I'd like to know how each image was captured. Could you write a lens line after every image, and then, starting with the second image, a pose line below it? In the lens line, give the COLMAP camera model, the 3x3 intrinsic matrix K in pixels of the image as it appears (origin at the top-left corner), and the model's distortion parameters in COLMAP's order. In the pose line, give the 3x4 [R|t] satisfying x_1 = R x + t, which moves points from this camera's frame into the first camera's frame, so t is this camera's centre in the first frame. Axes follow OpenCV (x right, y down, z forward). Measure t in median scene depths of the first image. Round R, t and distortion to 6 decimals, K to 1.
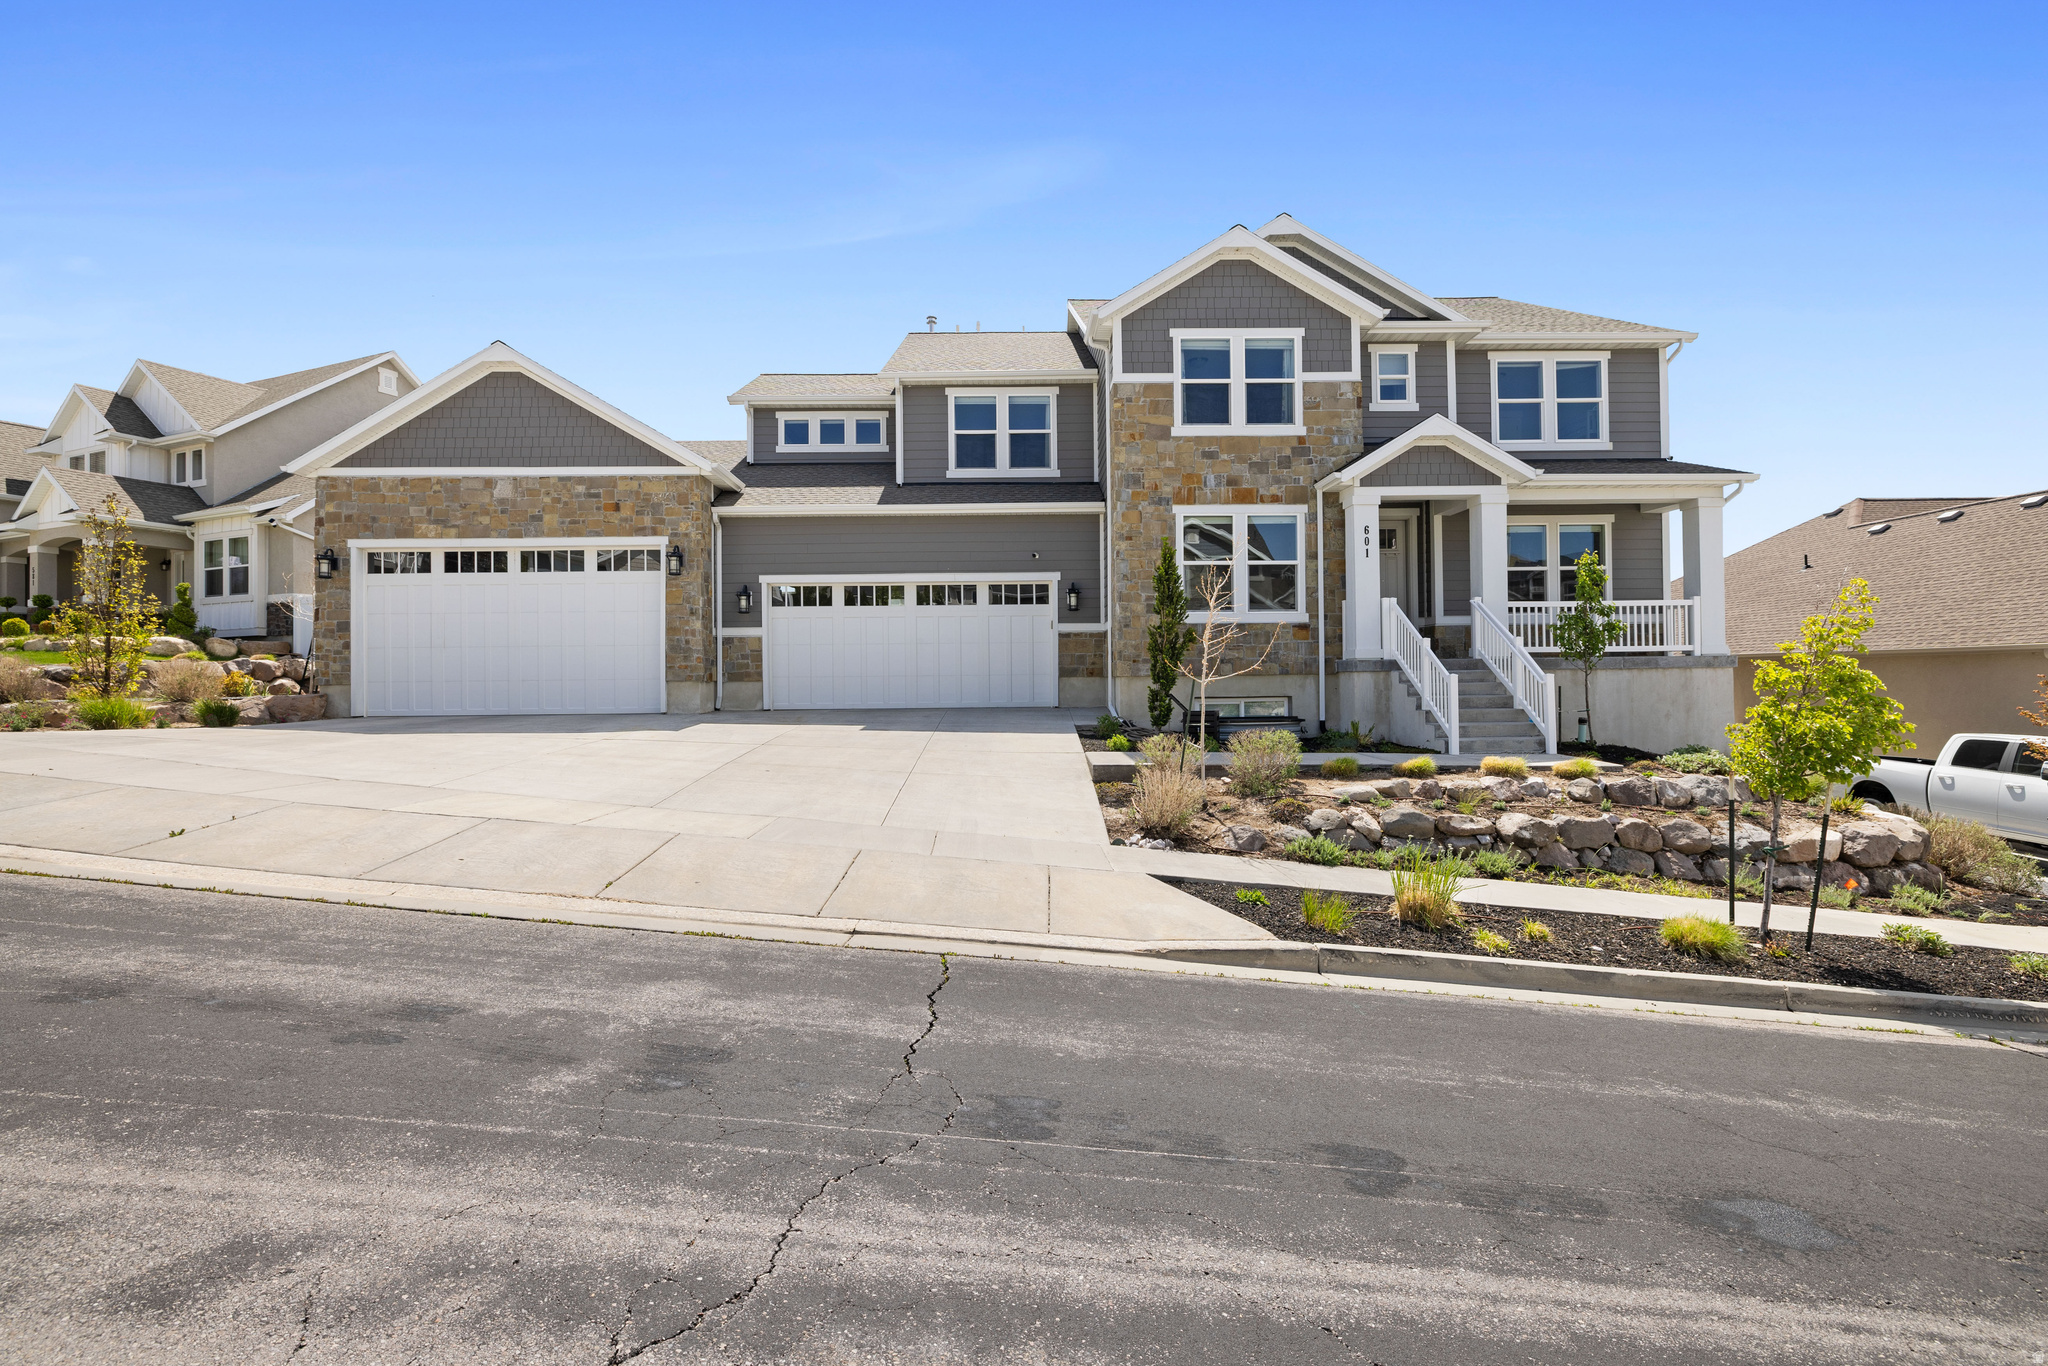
lens RADIAL K [[983.9, 0, 1014.5], [0, 983.9, 682.5], [0, 0, 1]] dist [-0.006629, 0.000257]
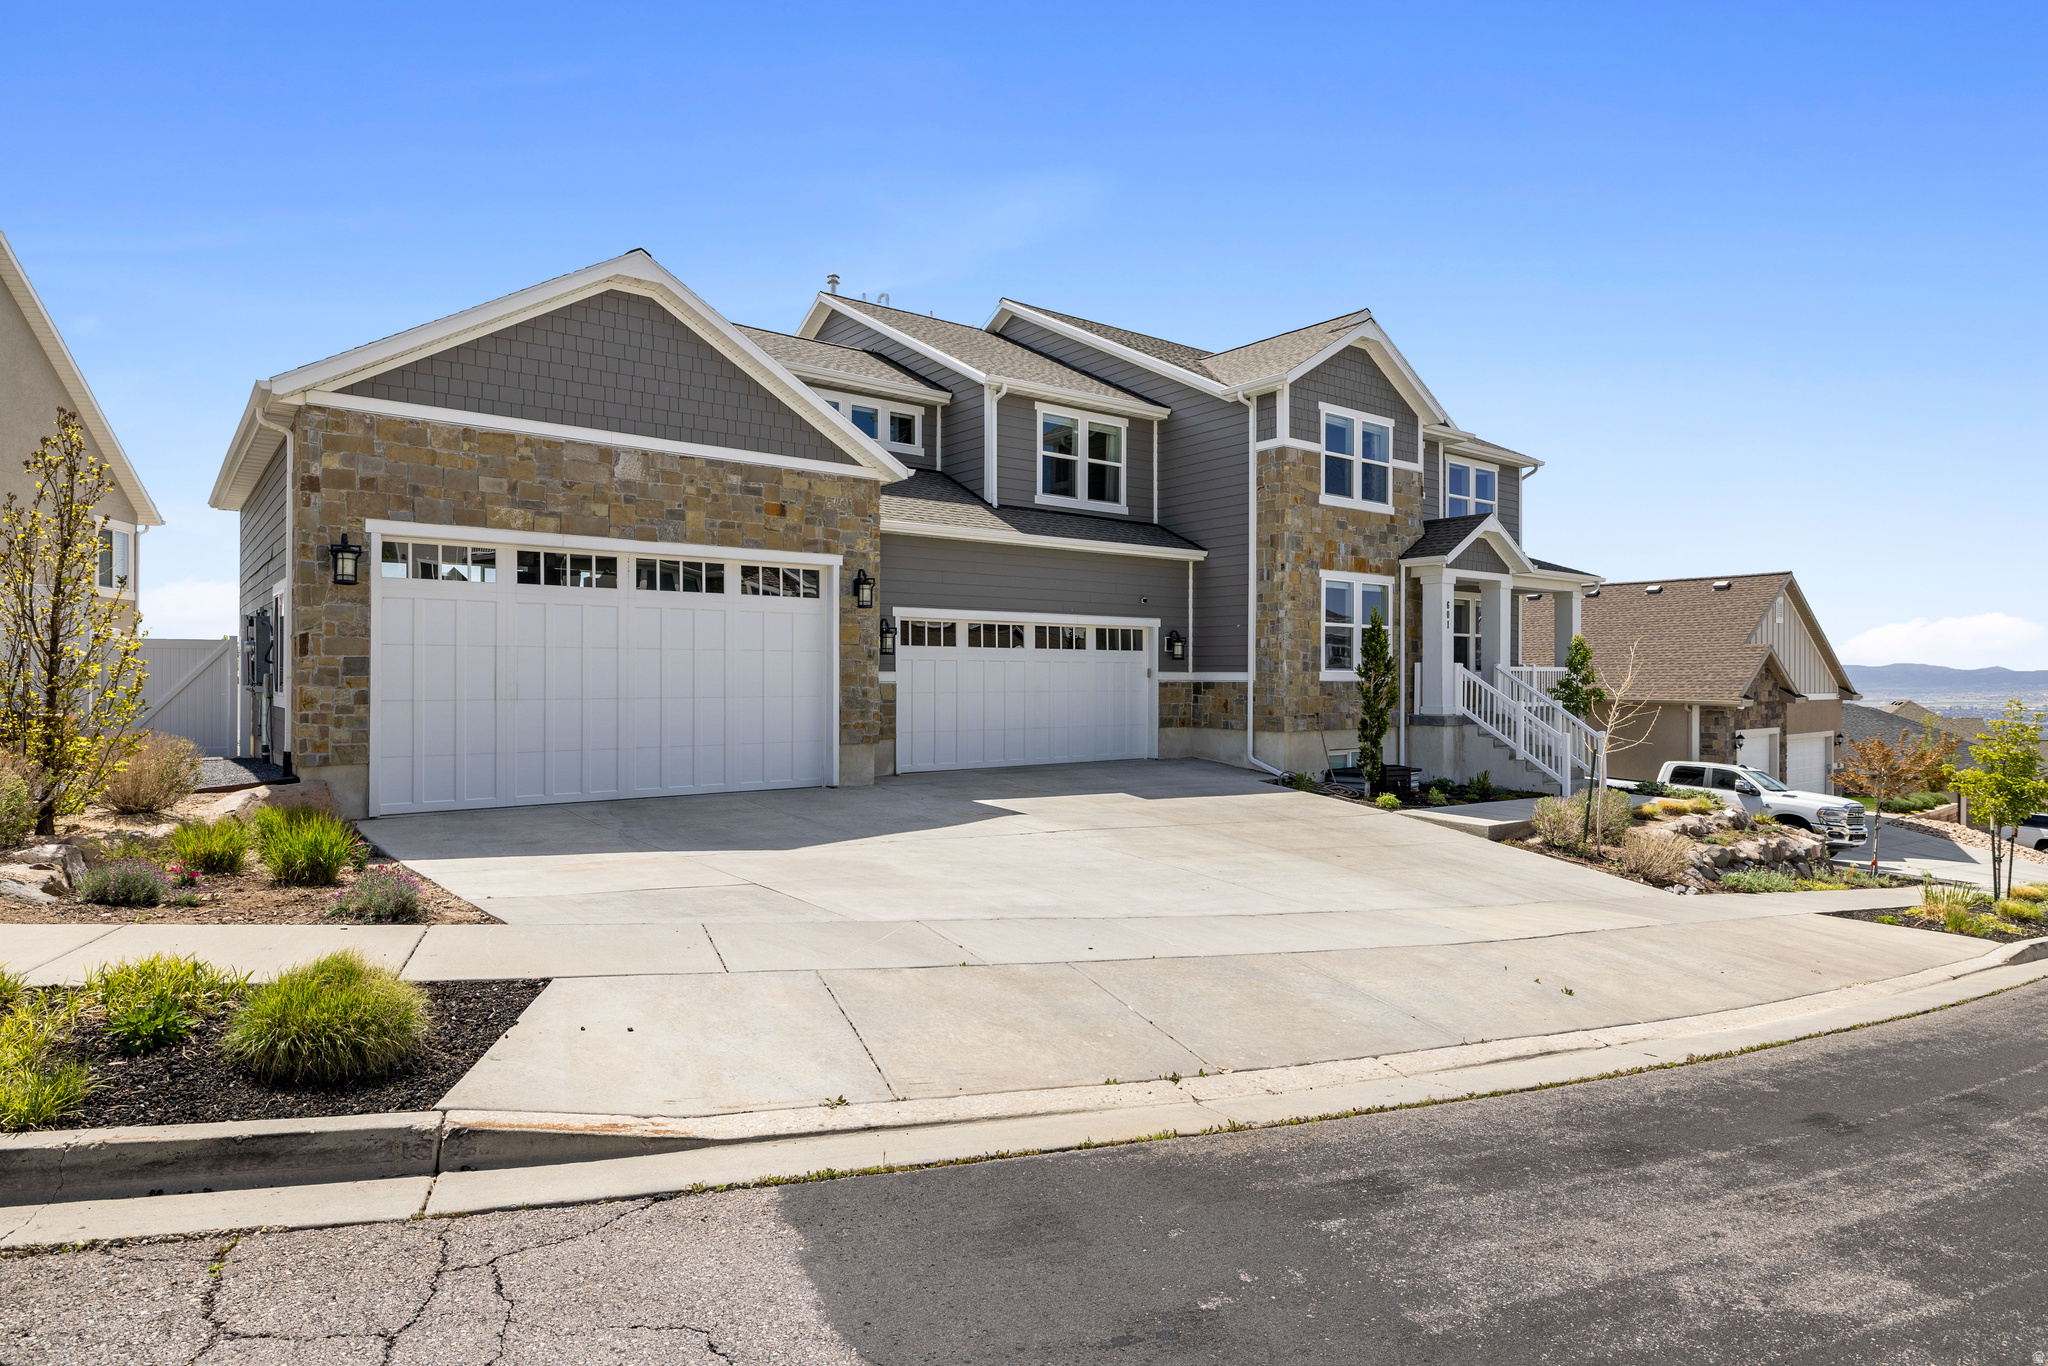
lens RADIAL K [[1125.1, 0, 1024.0], [0, 1125.1, 683.0], [0, 0, 1]] dist [0.000232, -0.000862]
pose [[0.794396, 0.008635, 0.607339, -0.773329], [-0.013517, 0.999903, 0.003464, -0.054229], [-0.607250, -0.010961, 0.794435, 0.216384]]
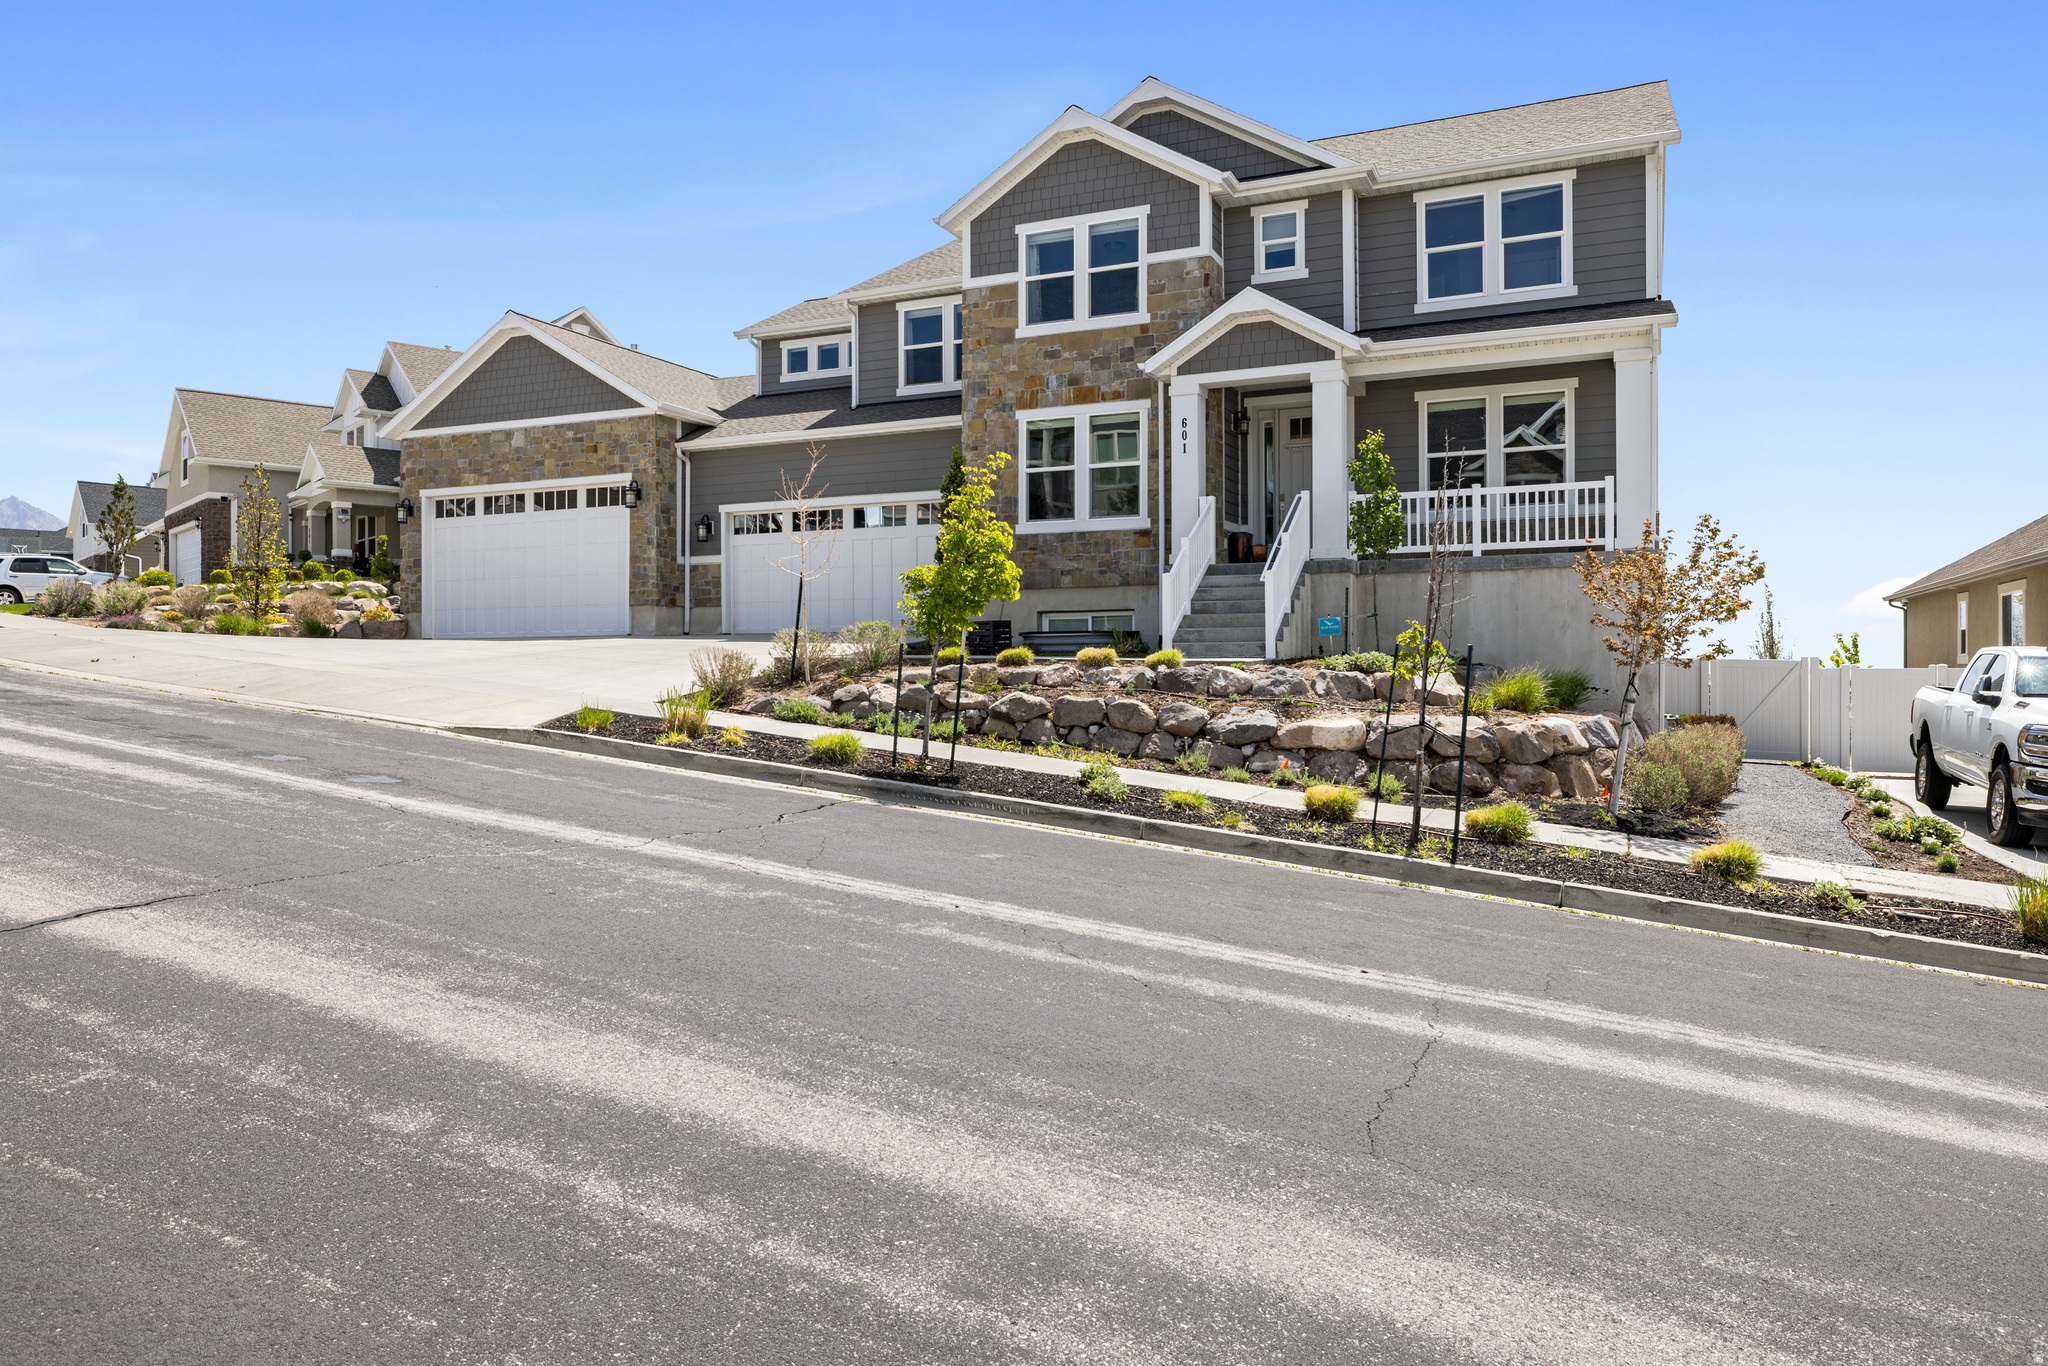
lens RADIAL K [[1390.4, 0, 993.7], [0, 1390.4, 691.4], [0, 0, 1]] dist [-0.002137, 0.003294]
pose [[0.897184, 0.013708, -0.441444, 0.695944], [-0.006641, 0.999824, 0.017550, 0.064869], [0.441607, -0.012813, 0.897117, -0.212706]]
